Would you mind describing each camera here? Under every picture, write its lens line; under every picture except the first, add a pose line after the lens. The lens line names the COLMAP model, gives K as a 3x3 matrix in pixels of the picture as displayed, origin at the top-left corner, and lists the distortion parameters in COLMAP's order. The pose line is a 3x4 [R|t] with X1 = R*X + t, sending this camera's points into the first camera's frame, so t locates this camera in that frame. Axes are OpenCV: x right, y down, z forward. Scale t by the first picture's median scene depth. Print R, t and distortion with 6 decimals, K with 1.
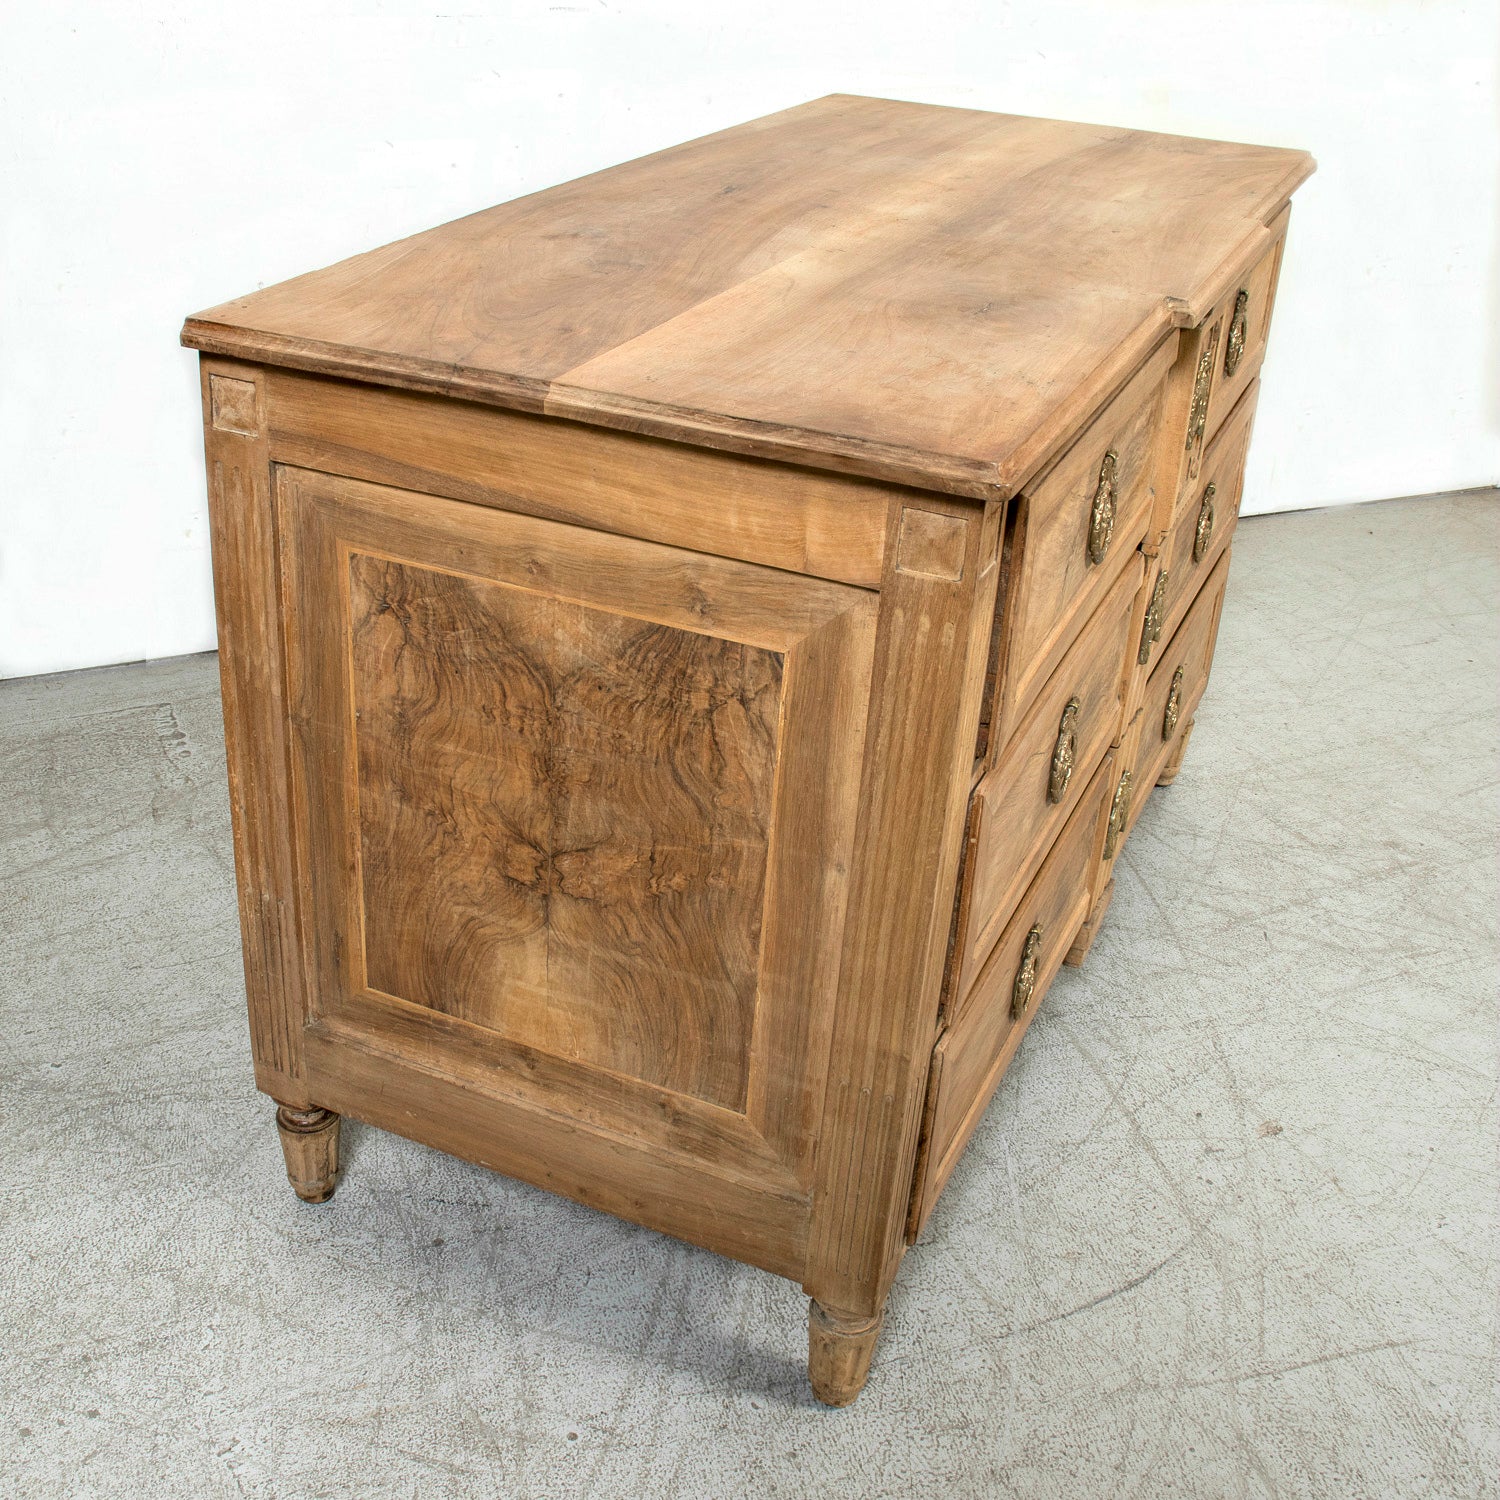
lens RADIAL K [[1834.0, 0, 678.4], [0, 1834.0, 736.6], [0, 0, 1]] dist [-0.144563, 0.000000]
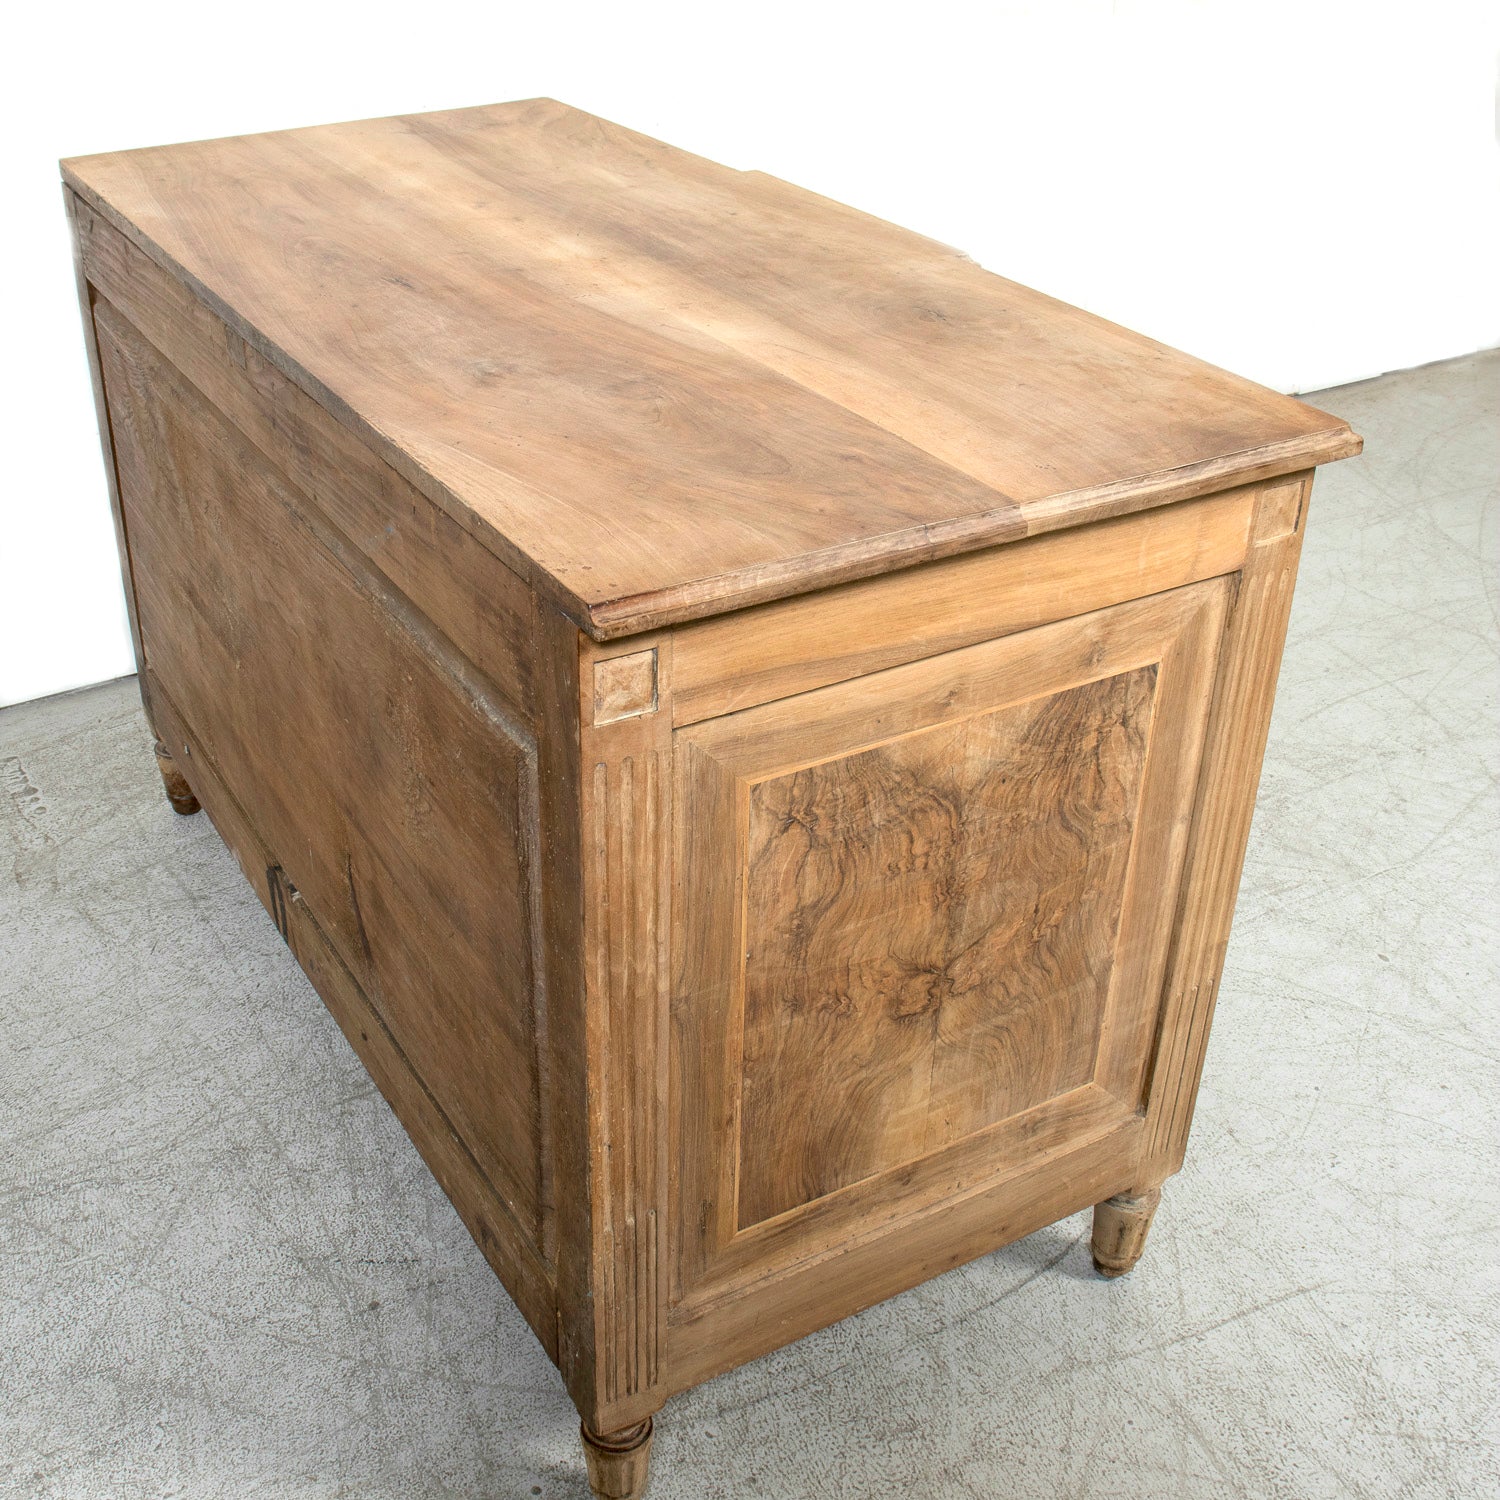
lens RADIAL K [[1834.0, 0, 660.9], [0, 1834.0, 745.6], [0, 0, 1]] dist [-0.144563, 0.000000]
pose [[0.578581, -0.447398, 0.681967, -0.789300], [0.404250, 0.883504, 0.236648, -0.341039], [-0.708396, 0.138765, 0.692040, 0.430156]]
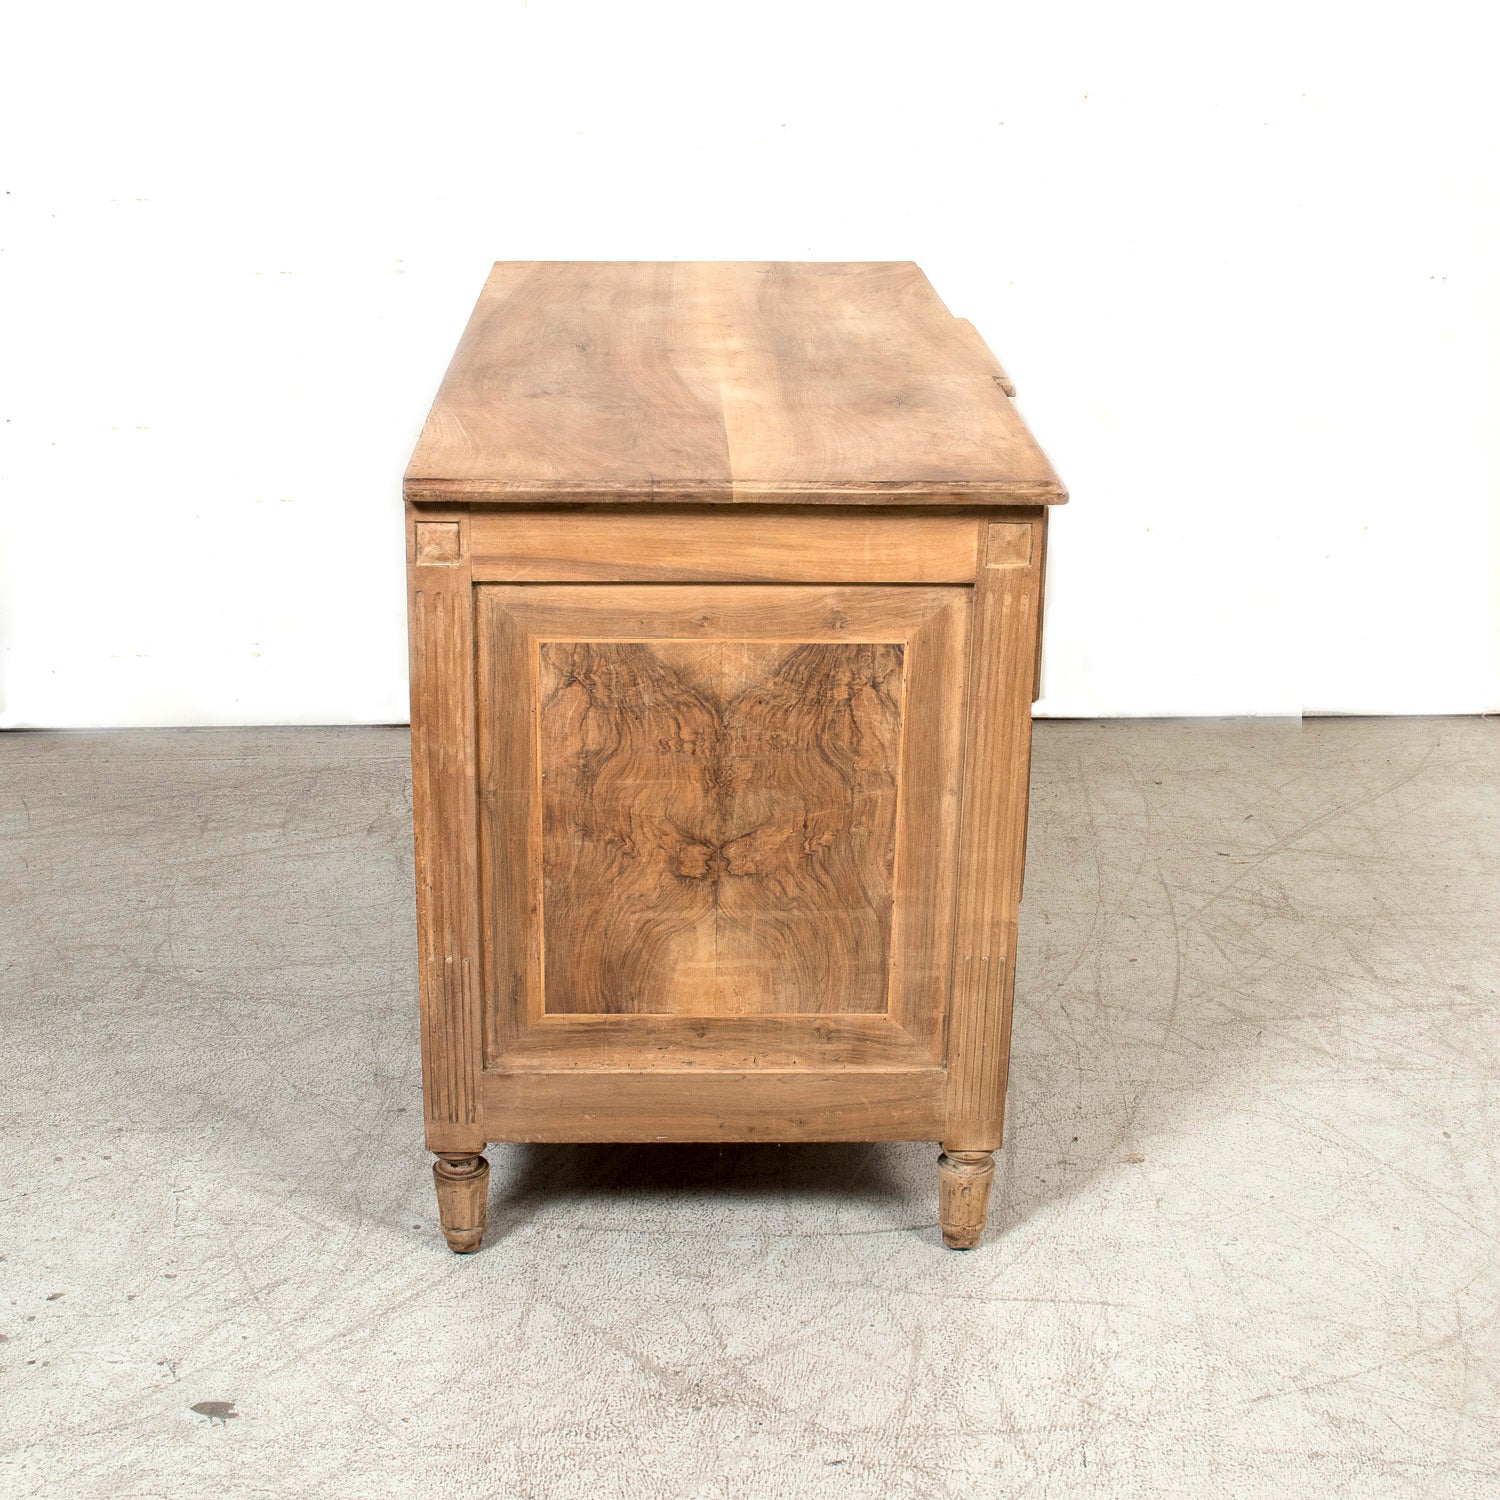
lens RADIAL K [[2321.4, 0, 737.0], [0, 2321.4, 748.5], [0, 0, 1]] dist [-0.125839, 0.000000]
pose [[0.888572, -0.186570, 0.419083, -0.758767], [0.235099, 0.969674, -0.066789, 0.113244], [-0.393913, 0.157873, 0.905488, -0.525656]]
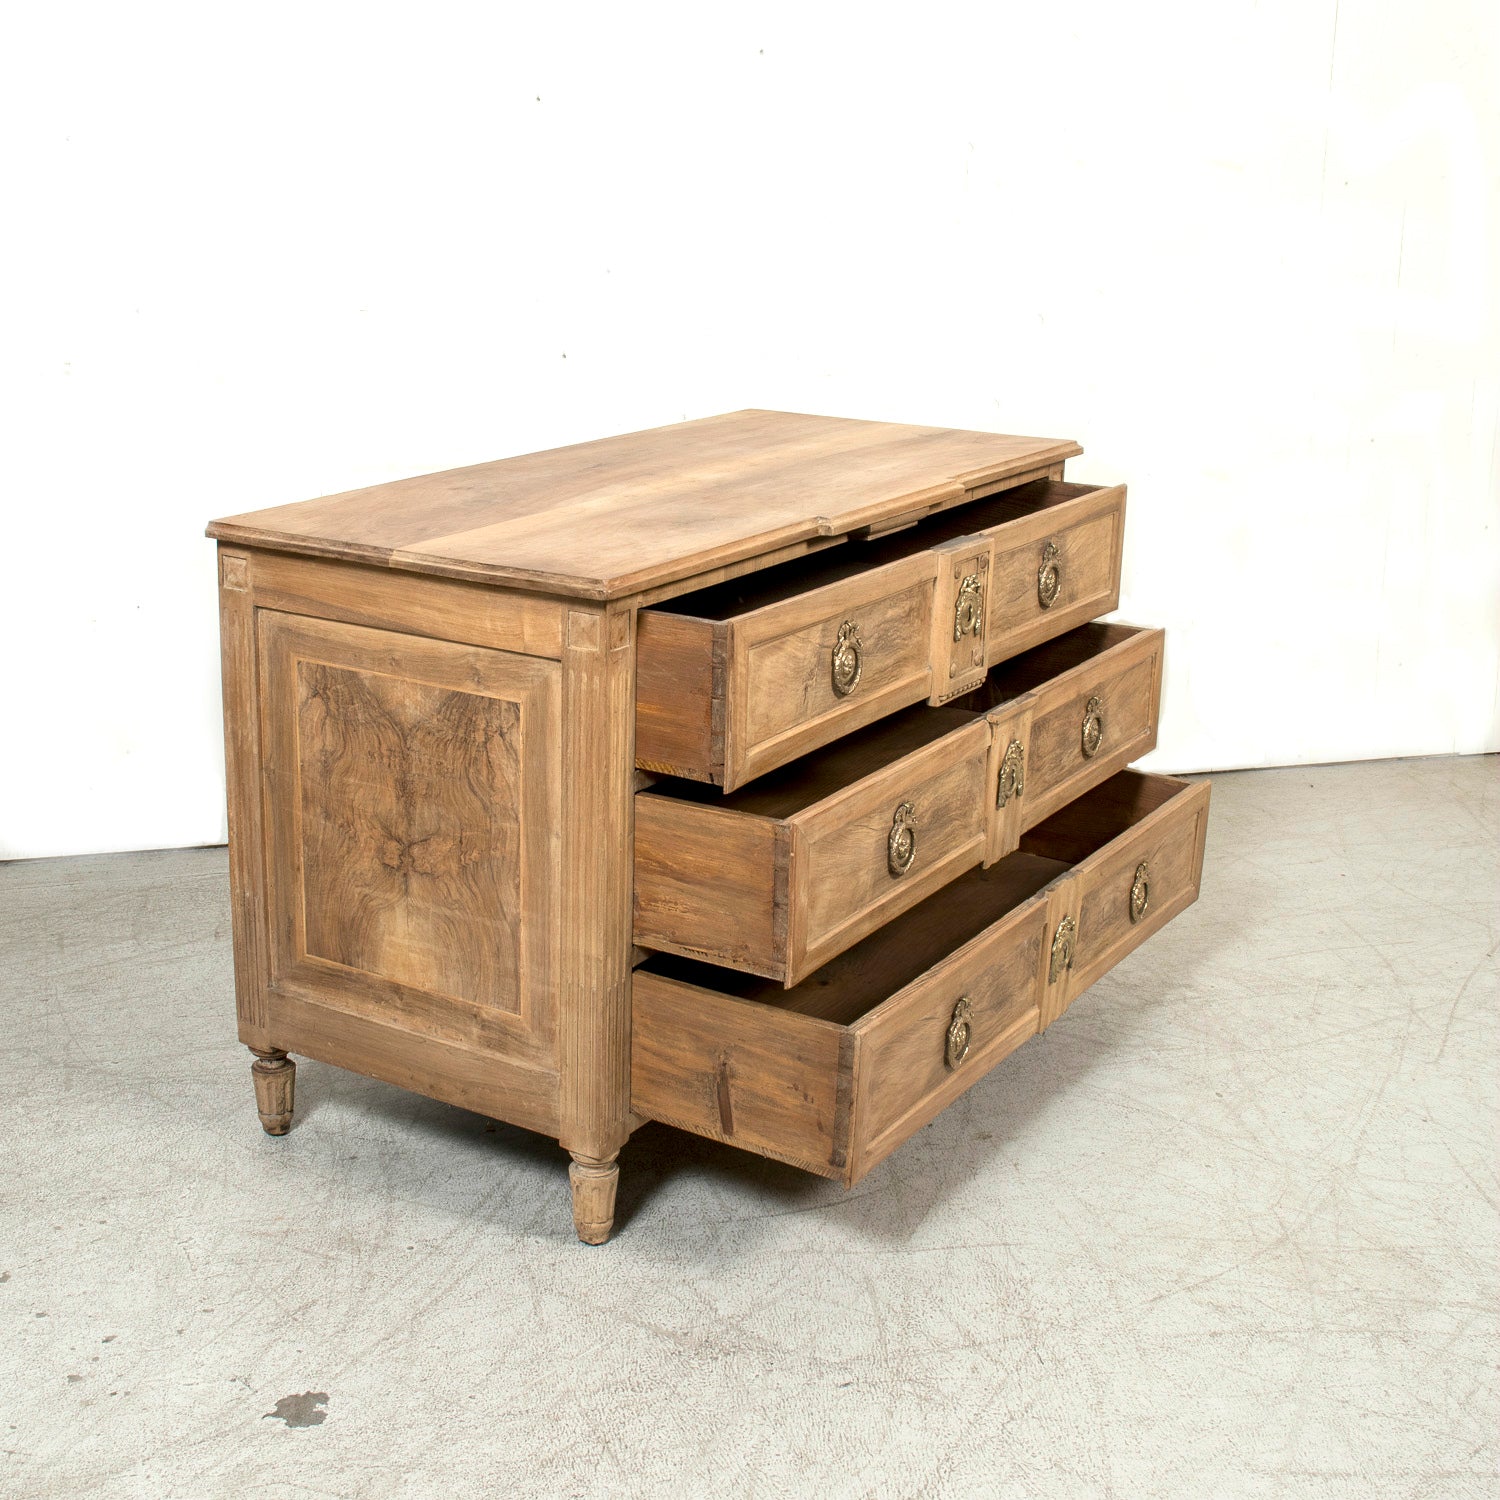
lens RADIAL K [[2168.3, 0, 737.6], [0, 2168.3, 747.0], [0, 0, 1]] dist [-0.123556, 0.000000]
pose [[0.994104, 0.011523, -0.107817, 0.441603], [-0.033230, 0.978868, -0.201775, 0.367309], [0.103214, 0.204168, 0.973480, -0.885243]]
